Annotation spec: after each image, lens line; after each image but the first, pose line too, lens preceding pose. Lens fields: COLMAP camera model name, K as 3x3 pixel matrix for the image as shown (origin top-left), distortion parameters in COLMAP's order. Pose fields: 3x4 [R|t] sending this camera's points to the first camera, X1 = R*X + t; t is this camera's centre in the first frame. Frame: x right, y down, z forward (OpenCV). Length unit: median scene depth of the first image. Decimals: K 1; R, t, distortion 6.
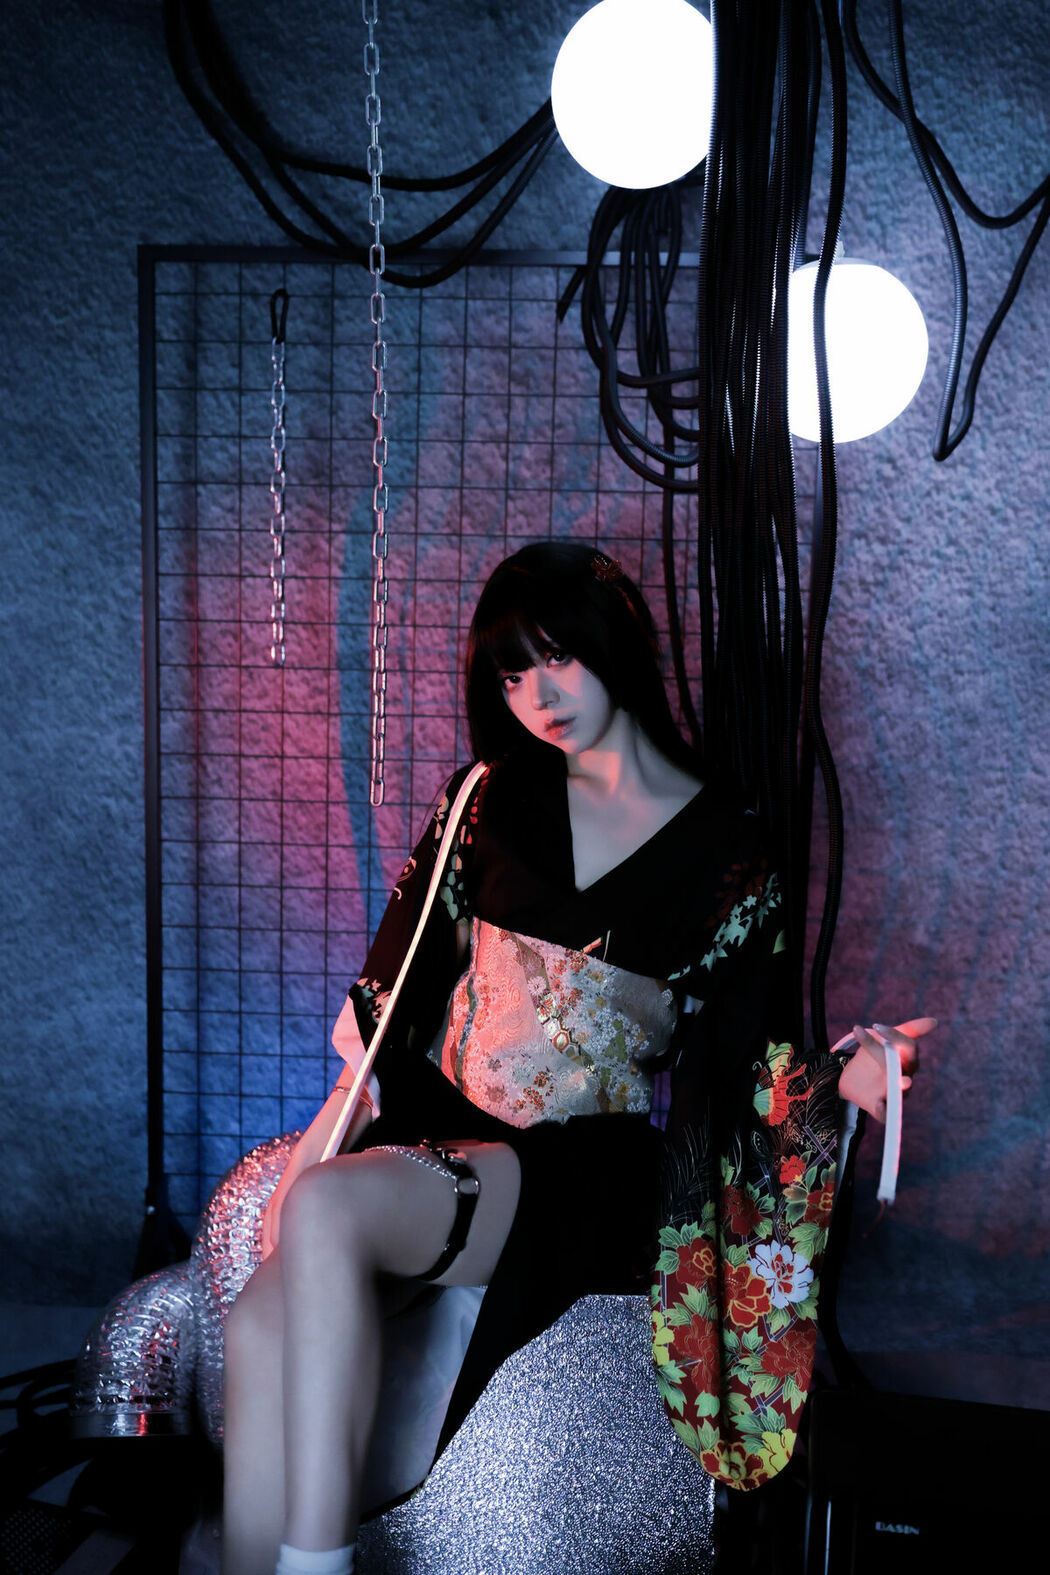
lens RADIAL K [[1508.2, 0, 521.2], [0, 1508.2, 779.1], [0, 0, 1]] dist [0.001929, 0.000000]
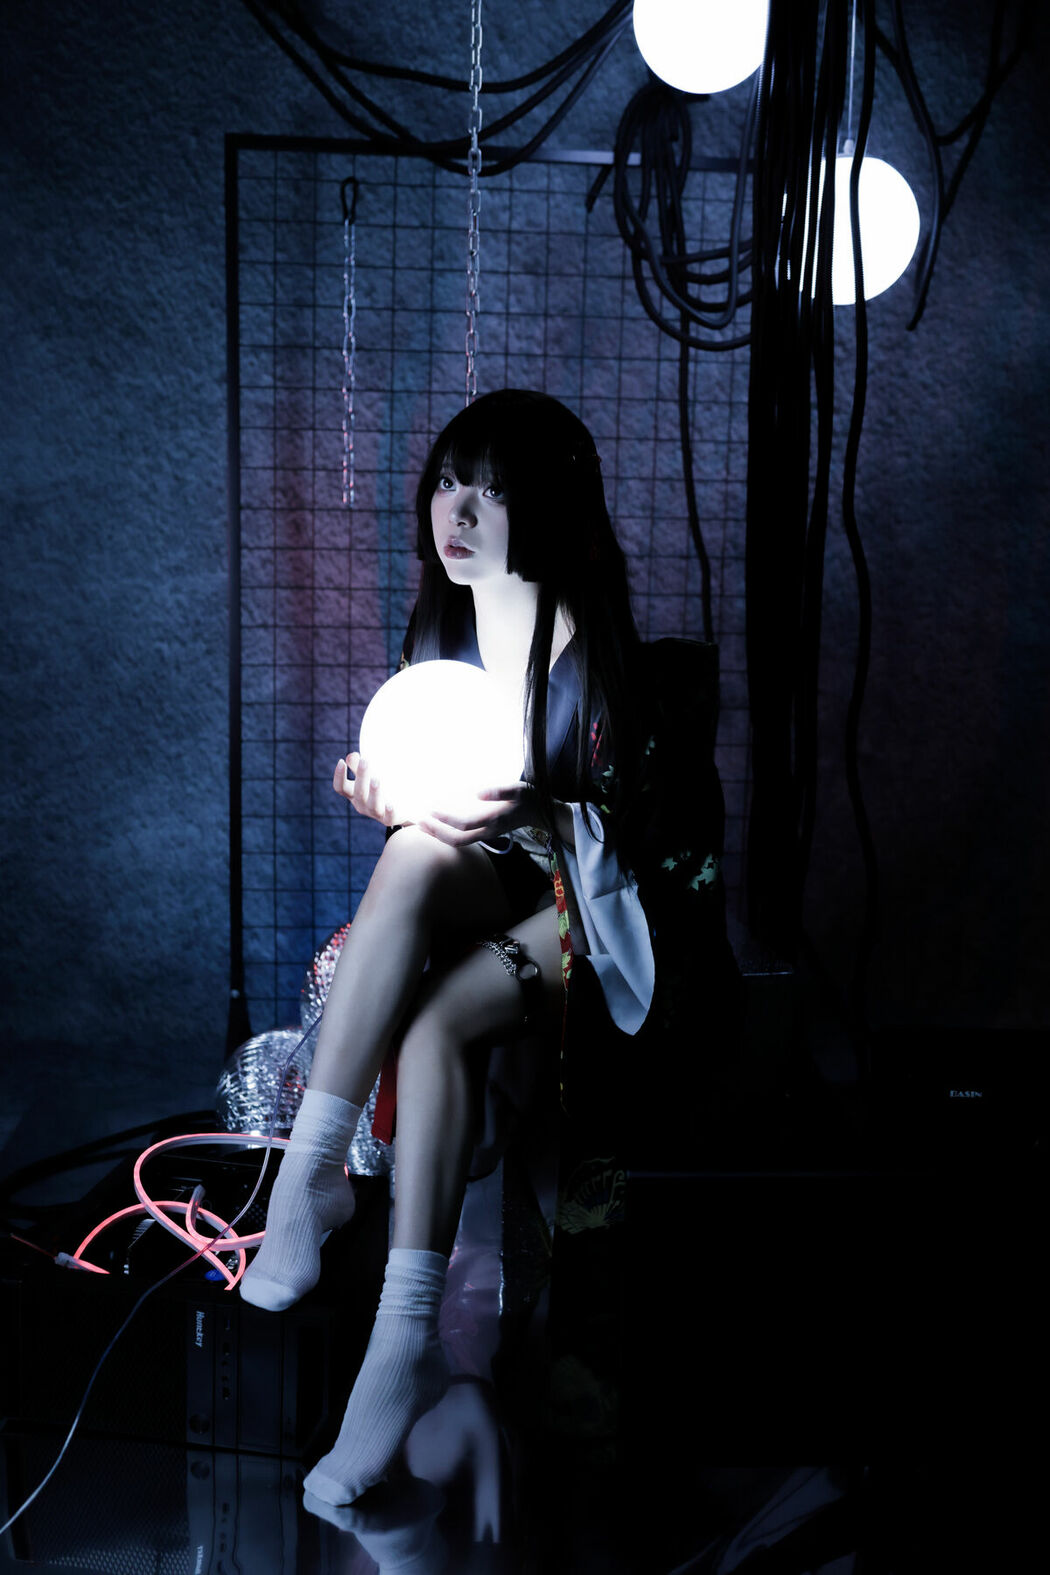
lens RADIAL K [[1508.2, 0, 527.2], [0, 1508.2, 784.2], [0, 0, 1]] dist [0.001929, 0.000000]
pose [[0.988969, -0.025918, 0.145837, -0.183166], [0.022222, 0.999391, 0.026920, 0.099193], [-0.146445, -0.023382, 0.988942, -0.152766]]
